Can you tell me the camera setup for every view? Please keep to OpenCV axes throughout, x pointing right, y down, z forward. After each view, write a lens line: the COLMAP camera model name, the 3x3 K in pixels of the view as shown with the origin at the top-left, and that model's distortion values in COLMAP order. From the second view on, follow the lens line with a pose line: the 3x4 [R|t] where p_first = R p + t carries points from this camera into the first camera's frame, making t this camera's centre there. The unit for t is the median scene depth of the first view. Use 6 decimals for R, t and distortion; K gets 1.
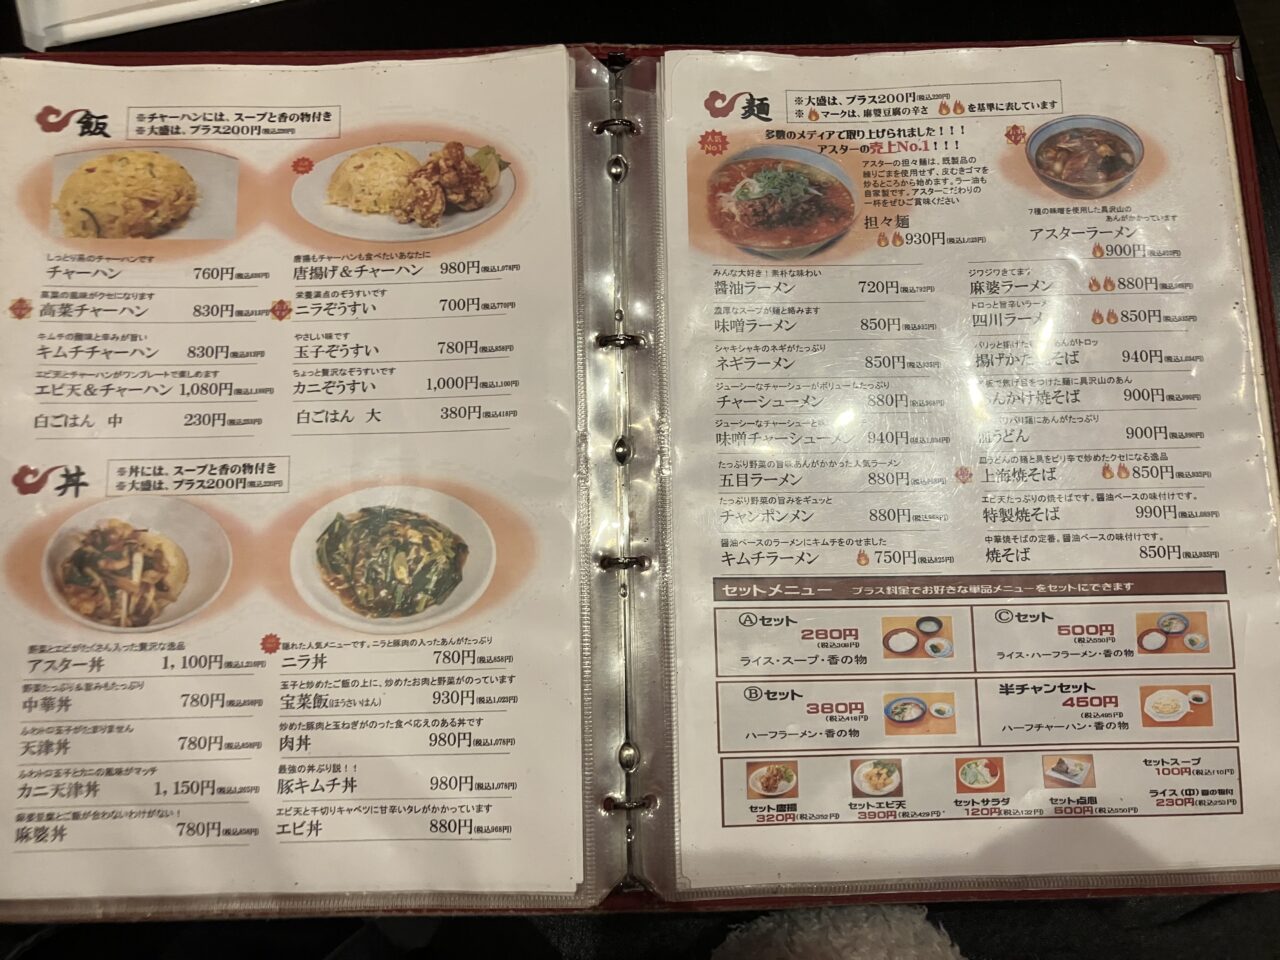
lens RADIAL K [[1032.6, 0, 635.8], [0, 1032.6, 429.8], [0, 0, 1]] dist [0.073484, -0.080026]
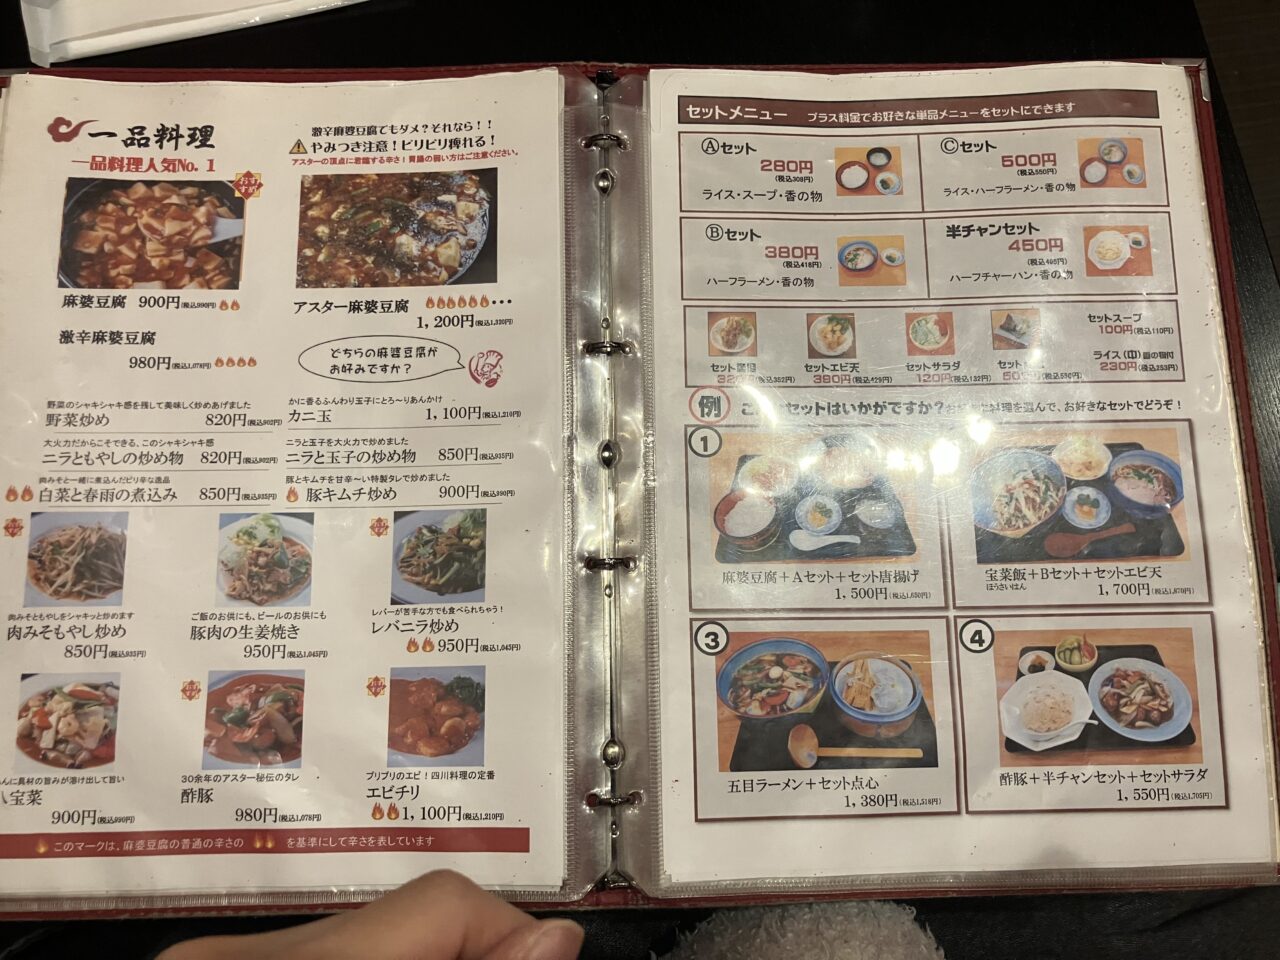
lens RADIAL K [[1032.6, 0, 633.9], [0, 1032.6, 470.2], [0, 0, 1]] dist [0.073484, -0.080026]
pose [[0.999971, 0.003229, 0.006953, 0.017774], [-0.002754, 0.997734, -0.067224, 0.388995], [-0.007154, 0.067203, 0.997714, -0.020770]]
